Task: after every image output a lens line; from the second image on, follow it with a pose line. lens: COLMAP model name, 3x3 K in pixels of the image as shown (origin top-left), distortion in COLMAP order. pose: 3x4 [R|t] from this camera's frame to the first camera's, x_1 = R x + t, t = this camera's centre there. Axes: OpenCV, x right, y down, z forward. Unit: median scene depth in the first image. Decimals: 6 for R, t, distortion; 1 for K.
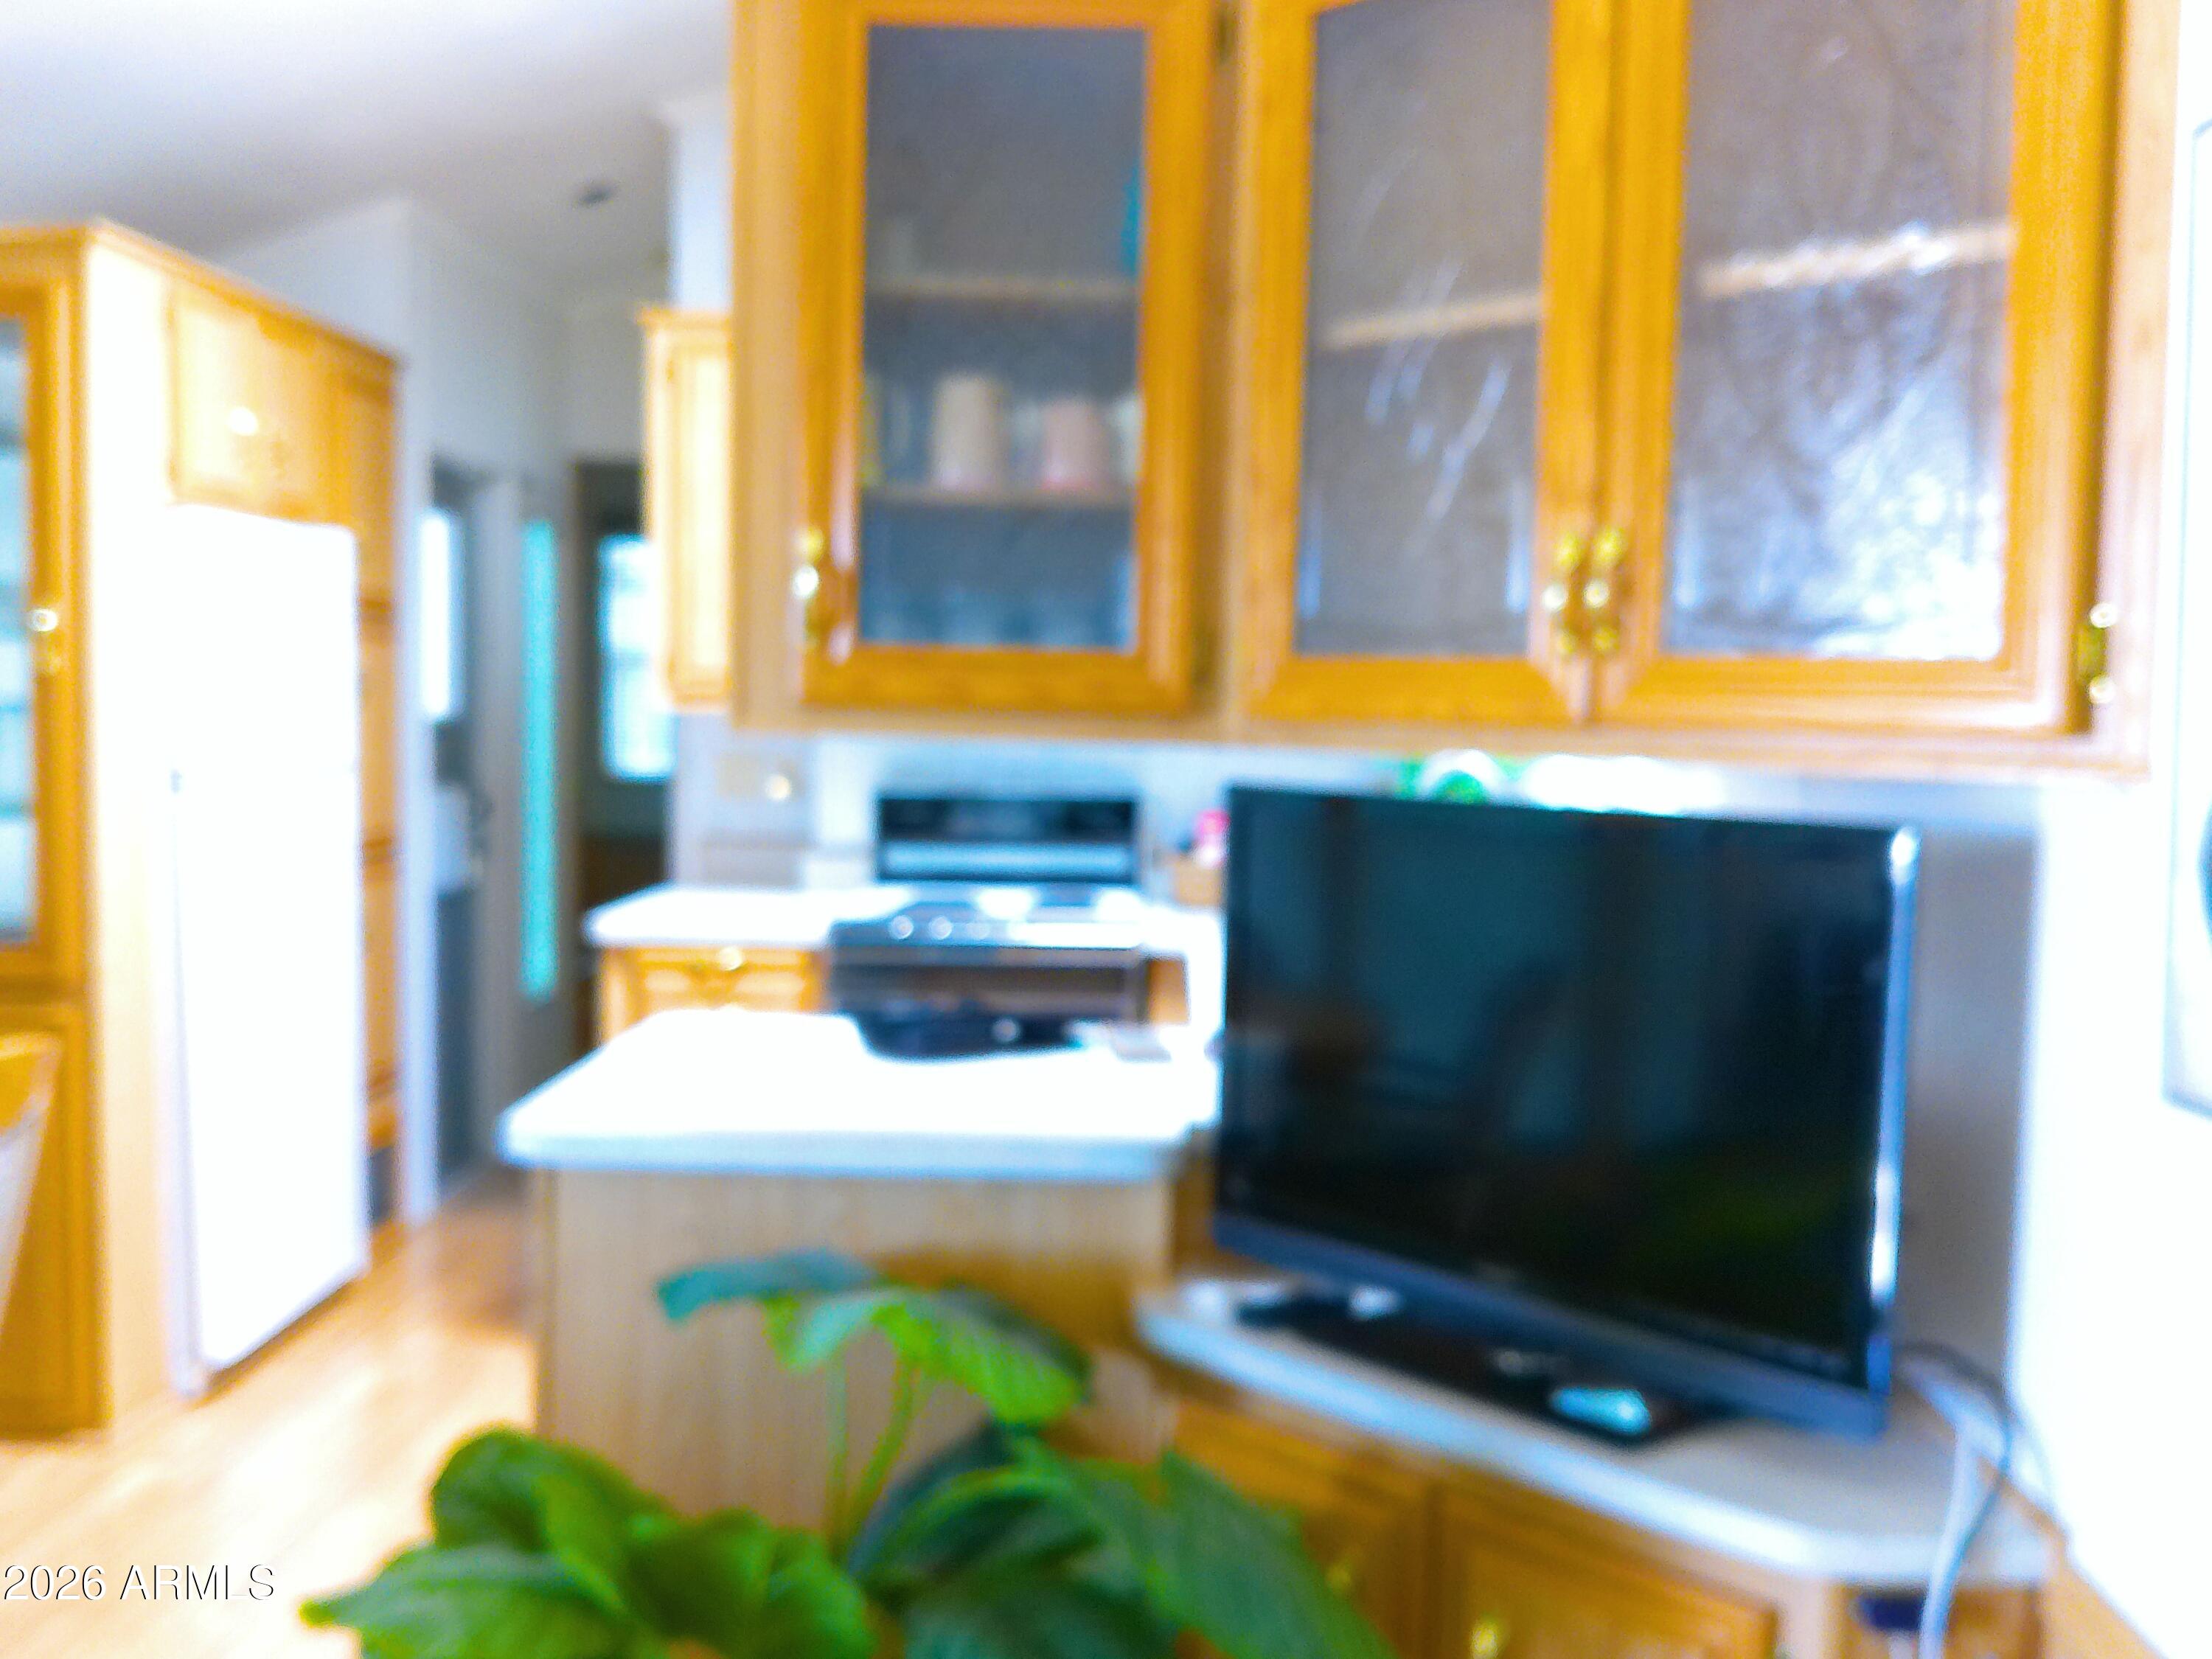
lens RADIAL K [[2087.3, 0, 1106.0], [0, 2087.3, 829.5], [0, 0, 1]] dist [0.091985, -0.229939]
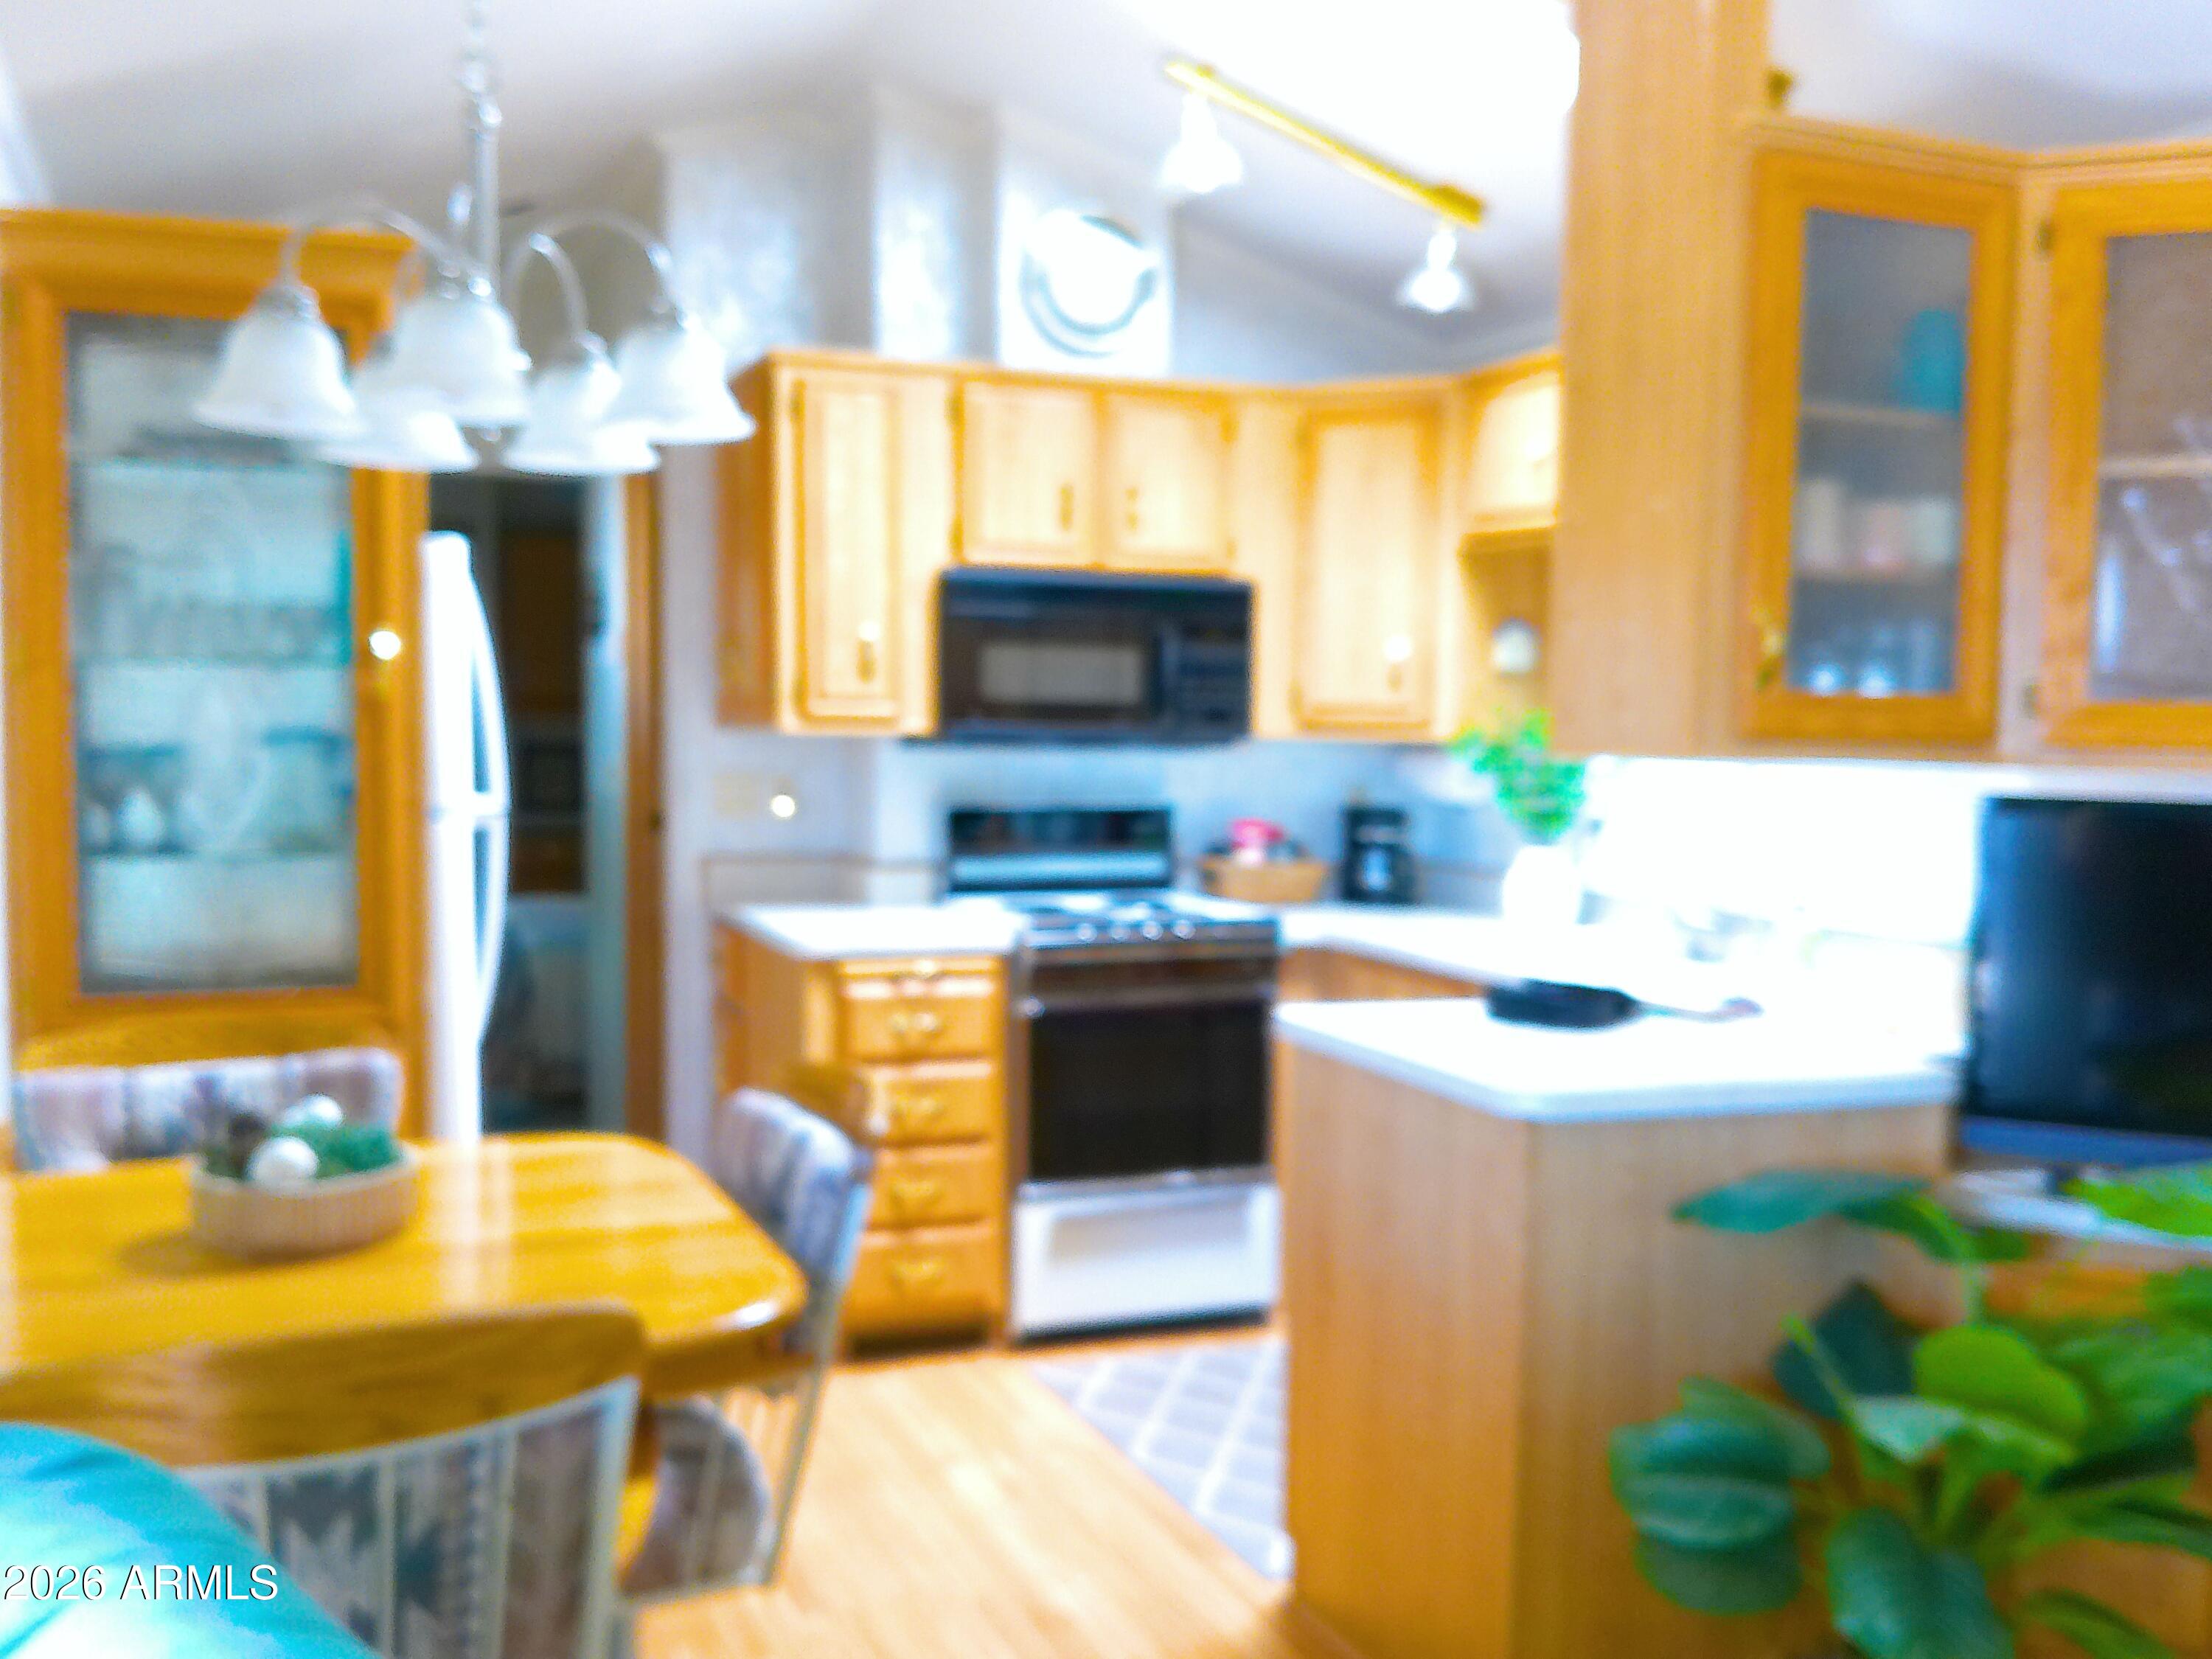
lens RADIAL K [[2087.3, 0, 1106.0], [0, 2087.3, 829.5], [0, 0, 1]] dist [0.091985, -0.229939]
pose [[0.933673, -0.025140, 0.357243, -0.412937], [0.025597, 0.999666, 0.003451, -0.008501], [-0.357211, 0.005922, 0.934005, -0.019744]]
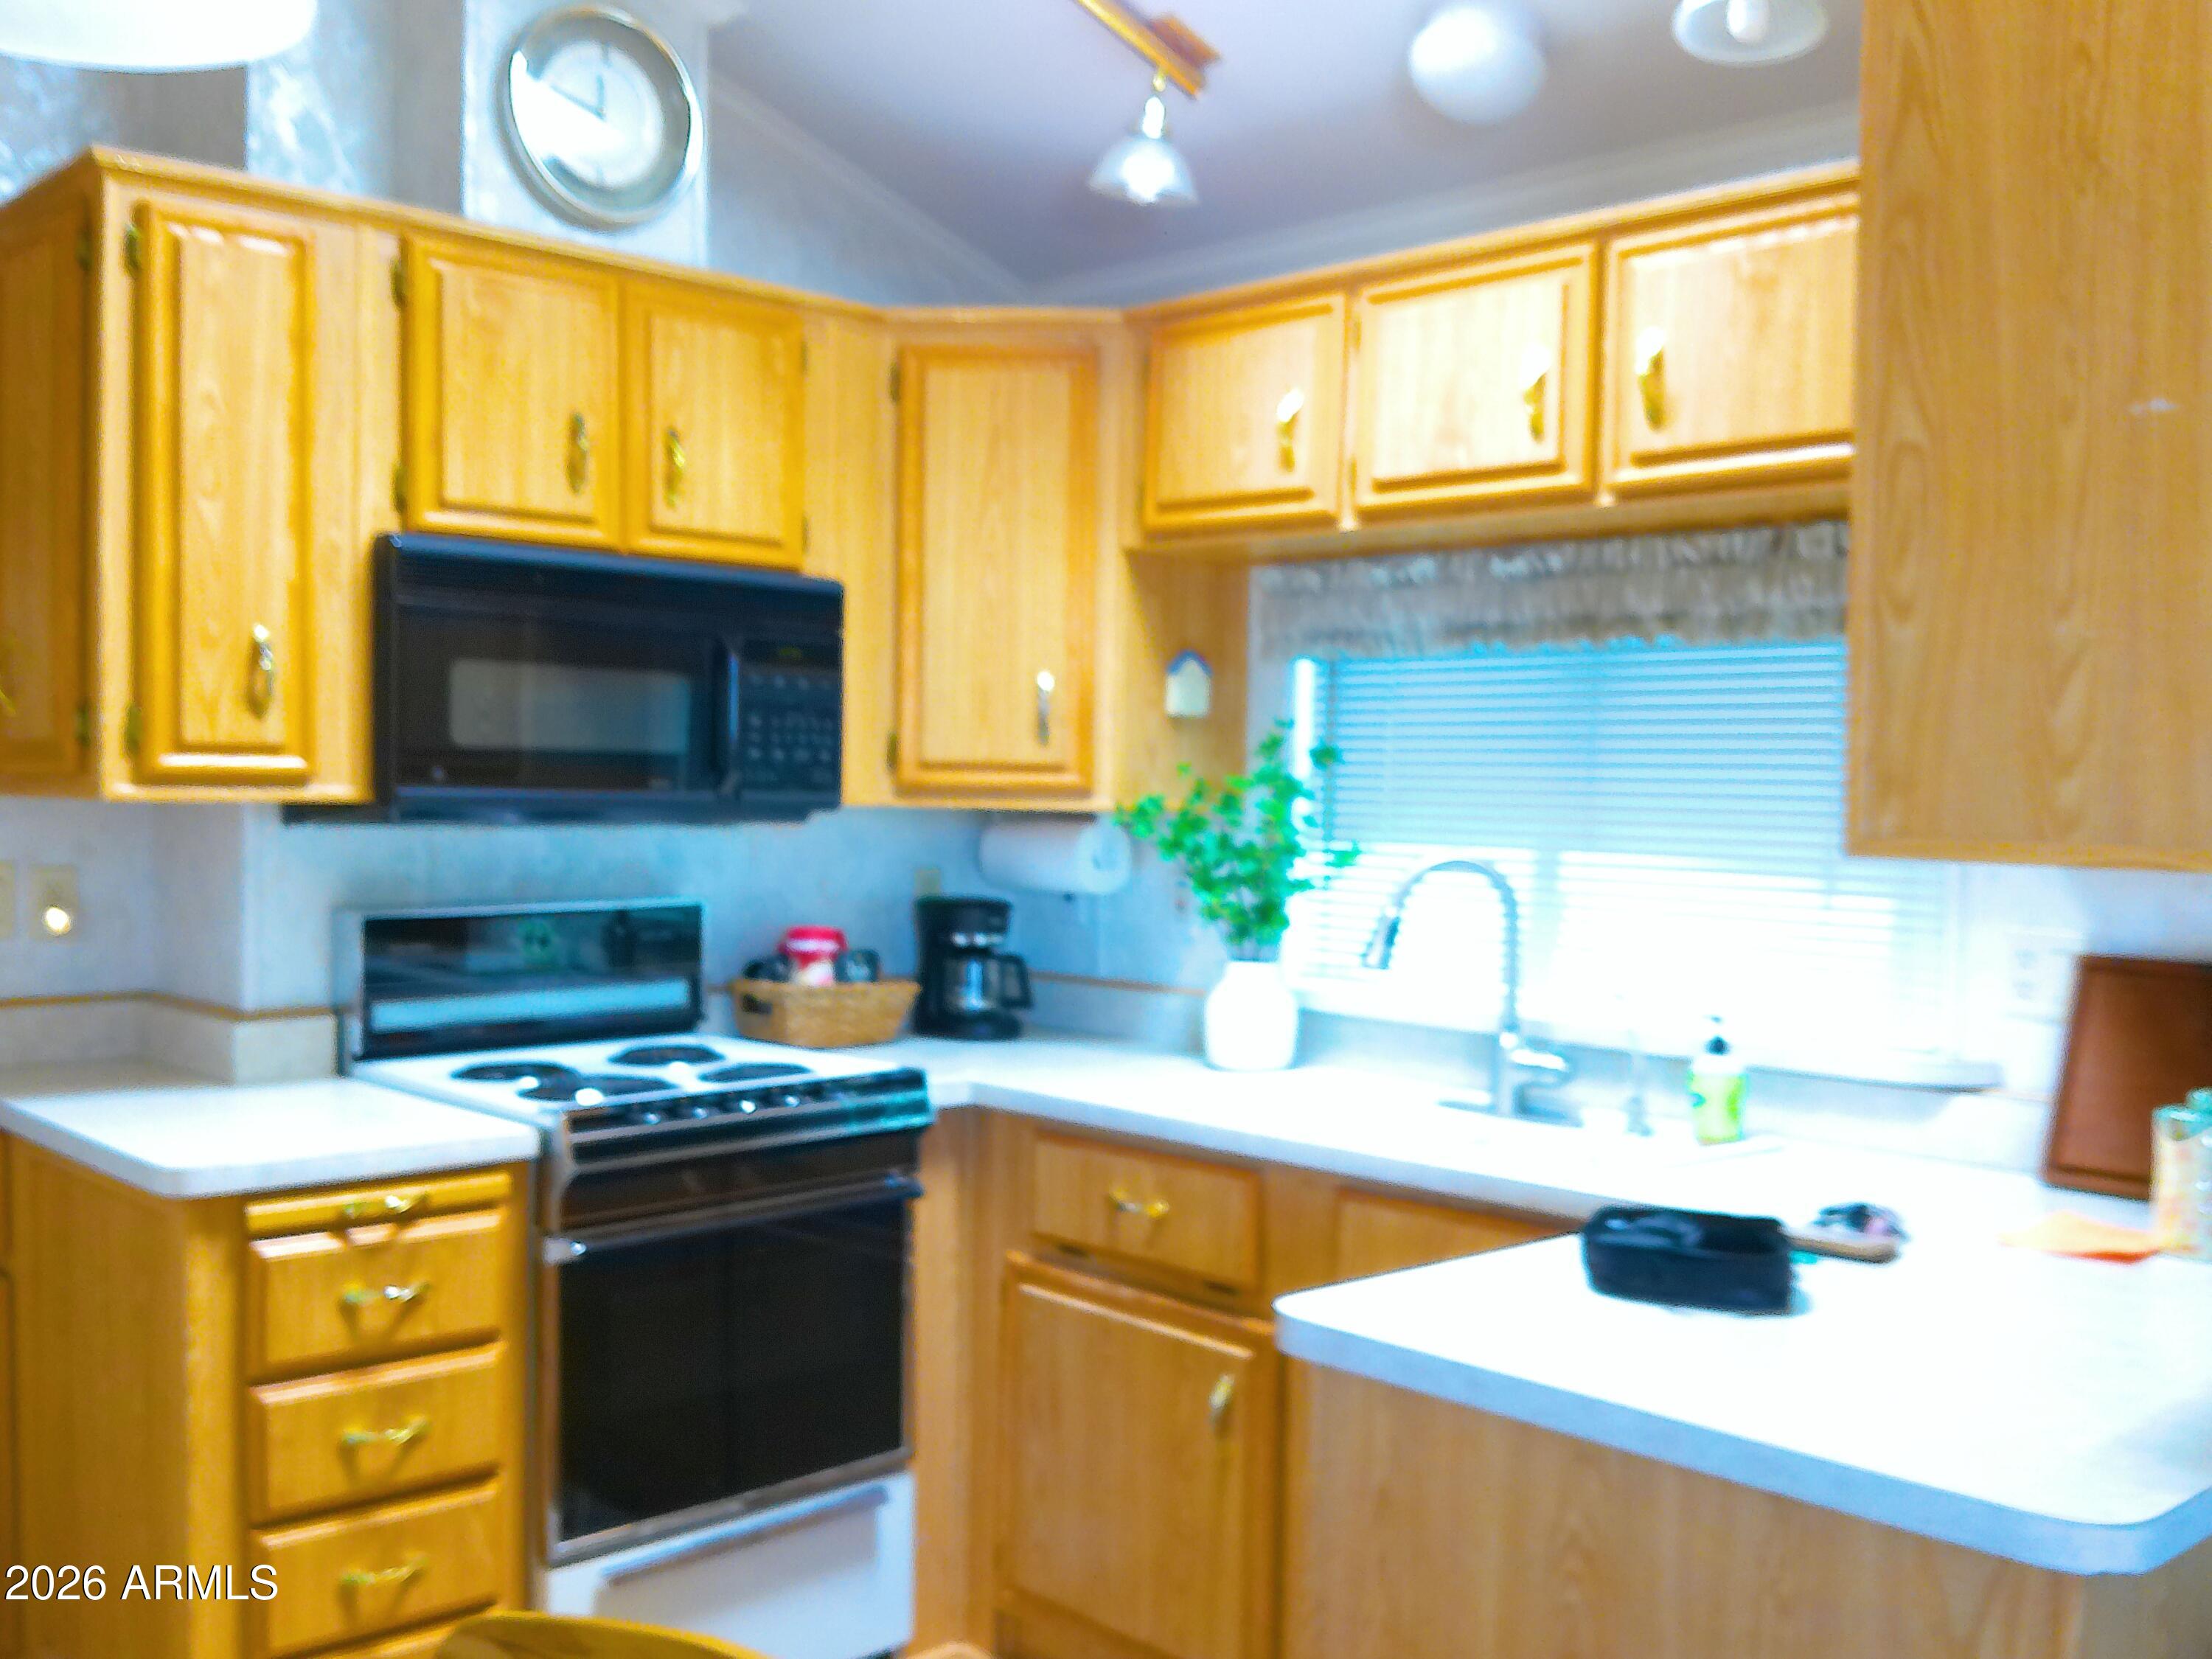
lens RADIAL K [[2087.3, 0, 1106.0], [0, 2087.3, 829.5], [0, 0, 1]] dist [0.091985, -0.229939]
pose [[0.710571, -0.021025, 0.703311, -0.413086], [0.036214, 0.999322, -0.006713, -0.033220], [-0.702693, 0.030240, 0.710851, 0.354561]]
